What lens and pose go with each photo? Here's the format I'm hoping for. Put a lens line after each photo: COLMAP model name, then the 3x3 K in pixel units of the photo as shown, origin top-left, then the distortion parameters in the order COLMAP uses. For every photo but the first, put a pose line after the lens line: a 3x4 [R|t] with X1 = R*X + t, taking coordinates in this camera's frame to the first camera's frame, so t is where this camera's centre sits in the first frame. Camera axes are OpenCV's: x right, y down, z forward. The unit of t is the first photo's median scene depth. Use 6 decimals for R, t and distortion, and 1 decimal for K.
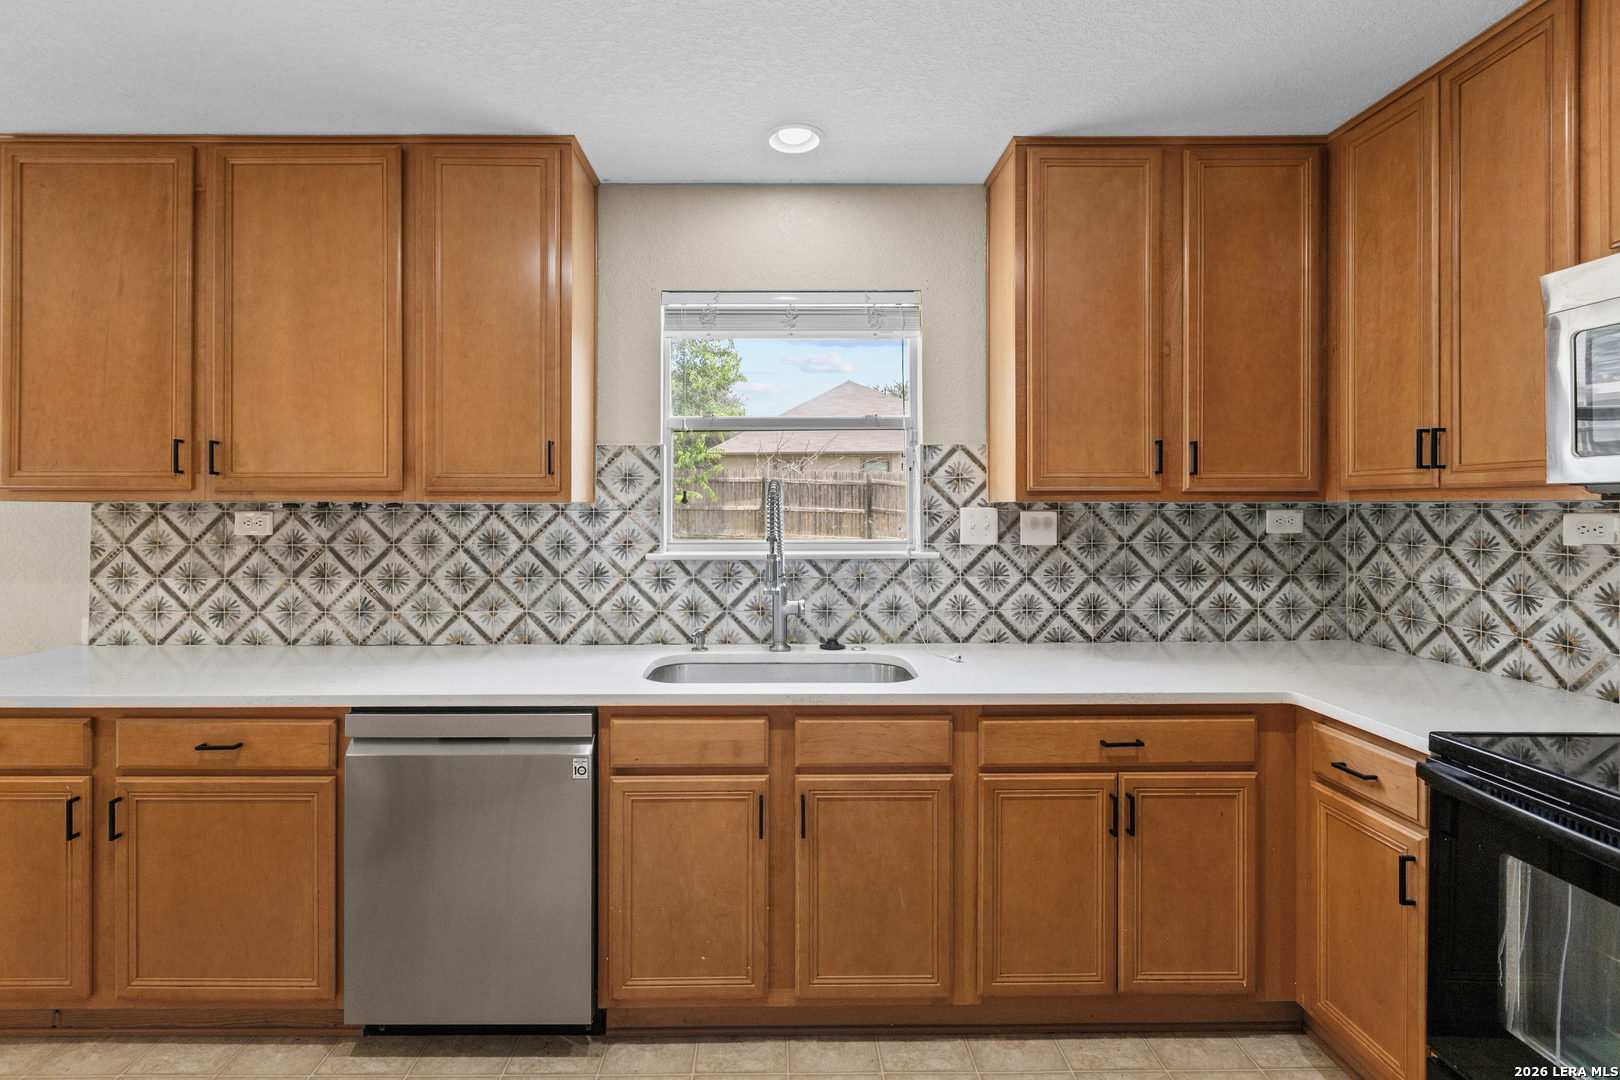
lens RADIAL K [[736.9, 0, 763.7], [0, 736.9, 507.0], [0, 0, 1]] dist [-0.002040, 0.000215]
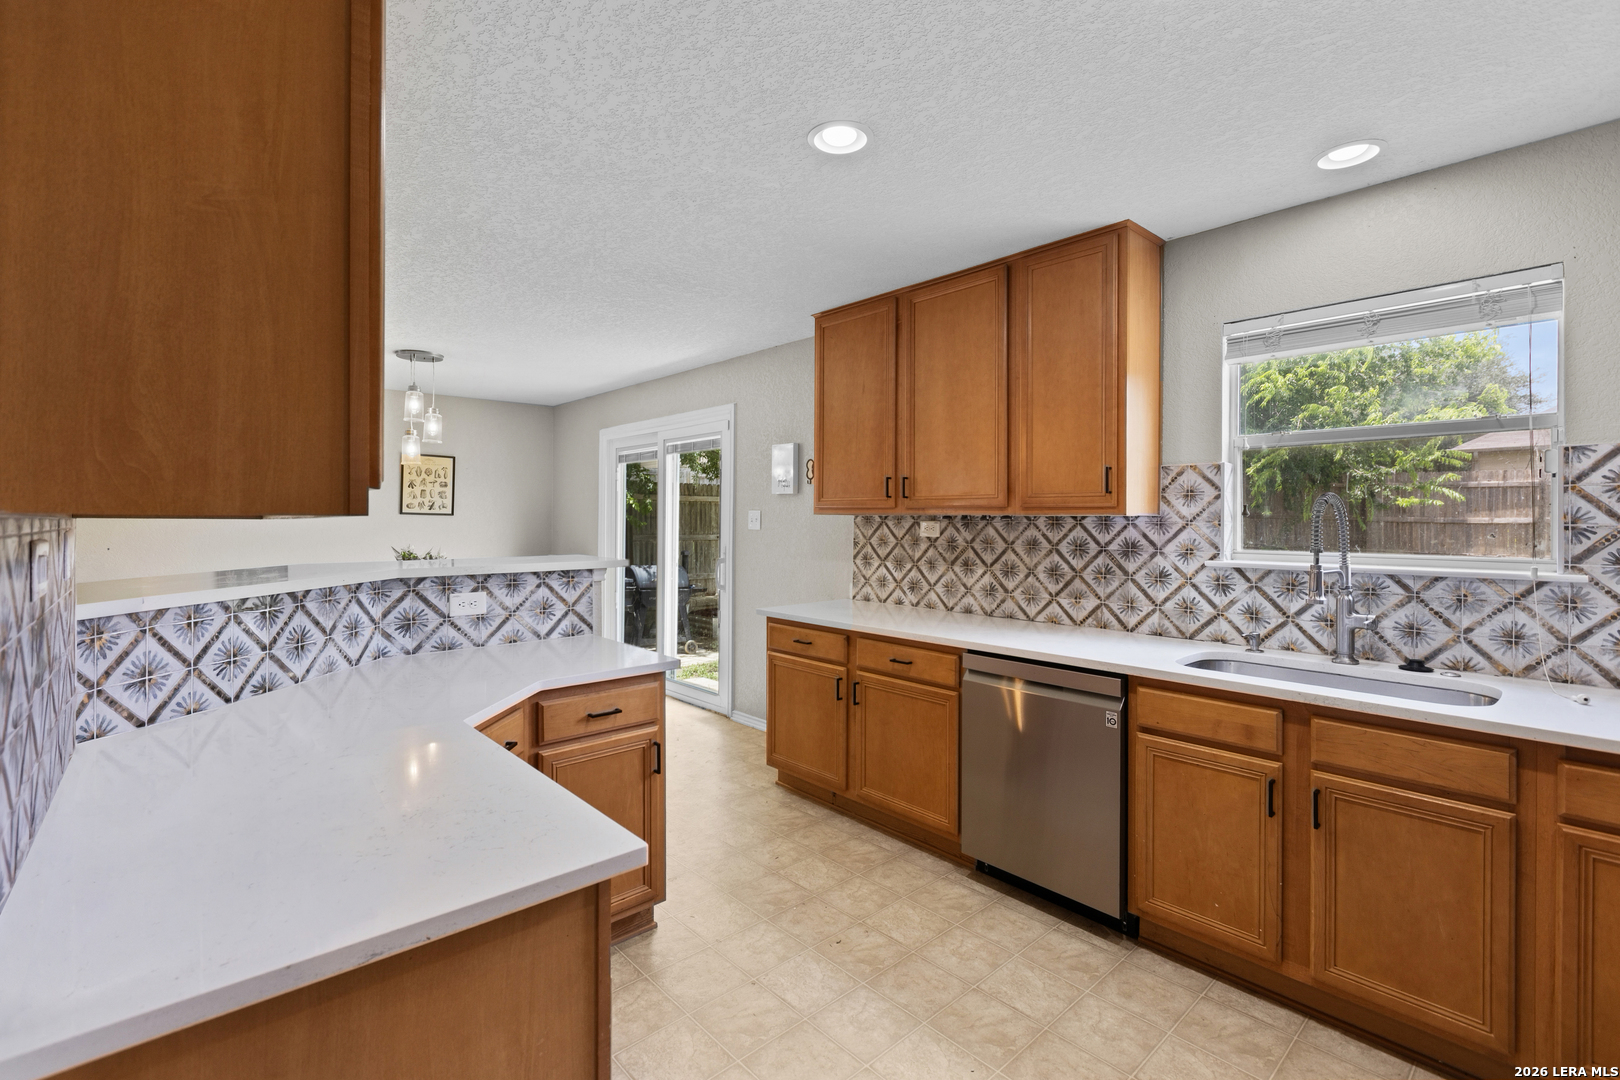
lens RADIAL K [[736.9, 0, 793.8], [0, 736.9, 517.3], [0, 0, 1]] dist [-0.002040, 0.000215]
pose [[0.651727, 0.002007, -0.758451, 0.316136], [-0.002407, 0.999997, 0.000578, -0.002318], [0.758449, 0.001449, 0.651730, -0.235104]]
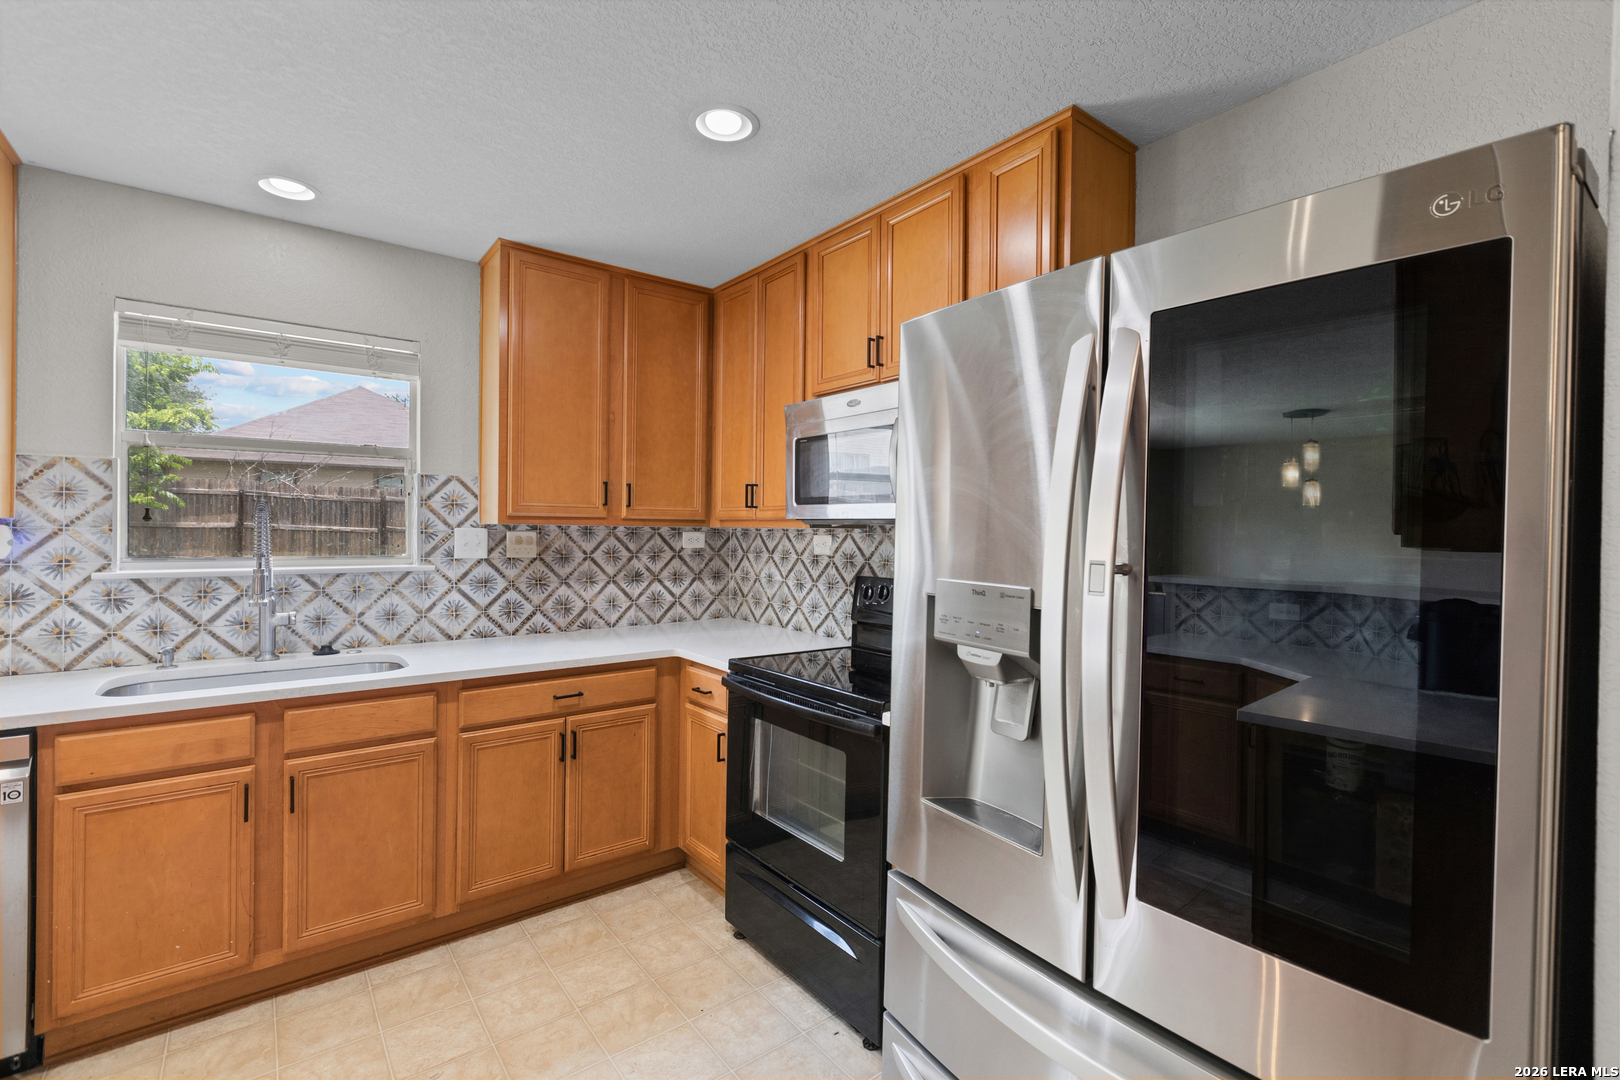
lens RADIAL K [[736.9, 0, 815.4], [0, 736.9, 534.7], [0, 0, 1]] dist [-0.002040, 0.000215]
pose [[0.786546, 0.005603, 0.617506, -0.013918], [-0.011628, 0.999916, 0.005738, -0.002052], [-0.617422, -0.011694, 0.786545, -0.349006]]
